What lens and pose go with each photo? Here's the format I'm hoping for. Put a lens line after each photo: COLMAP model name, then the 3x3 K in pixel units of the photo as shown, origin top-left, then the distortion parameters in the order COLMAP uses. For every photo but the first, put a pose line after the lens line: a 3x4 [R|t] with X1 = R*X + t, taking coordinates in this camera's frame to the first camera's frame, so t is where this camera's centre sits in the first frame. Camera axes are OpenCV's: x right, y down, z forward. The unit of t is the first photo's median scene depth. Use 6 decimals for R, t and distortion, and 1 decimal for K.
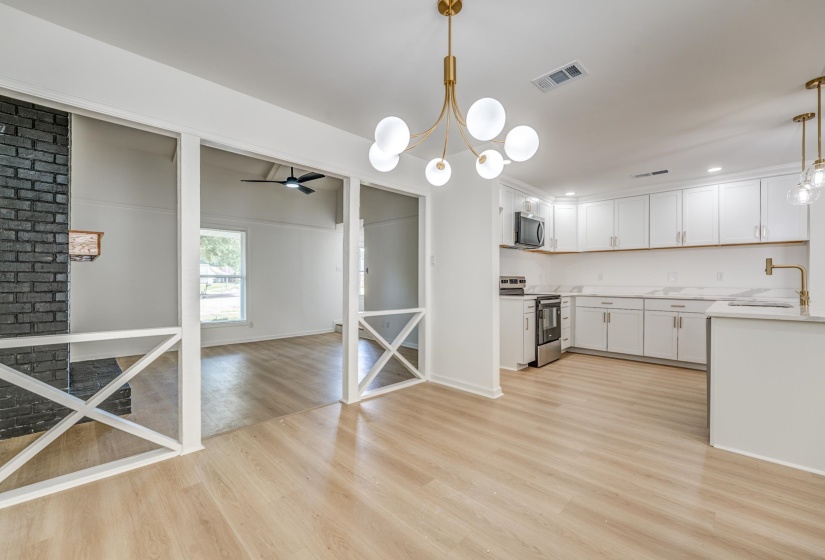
lens RADIAL K [[344.9, 0, 412.5], [0, 344.9, 280.0], [0, 0, 1]] dist [-0.000803, -0.000190]
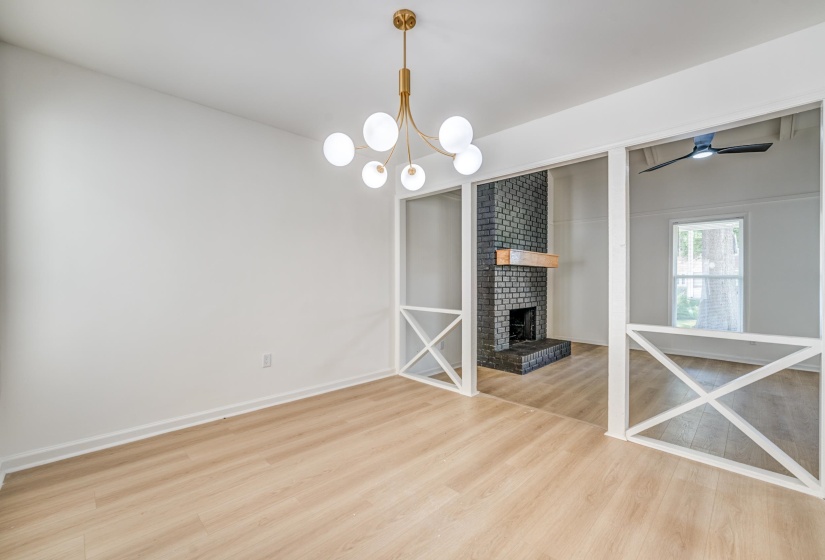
lens RADIAL K [[344.9, 0, 412.5], [0, 344.9, 280.0], [0, 0, 1]] dist [-0.000803, -0.000190]
pose [[-0.018941, -0.008342, -0.999786, 0.915471], [0.008287, 0.999930, -0.008501, -0.002913], [0.999786, -0.008446, -0.018871, 0.802642]]
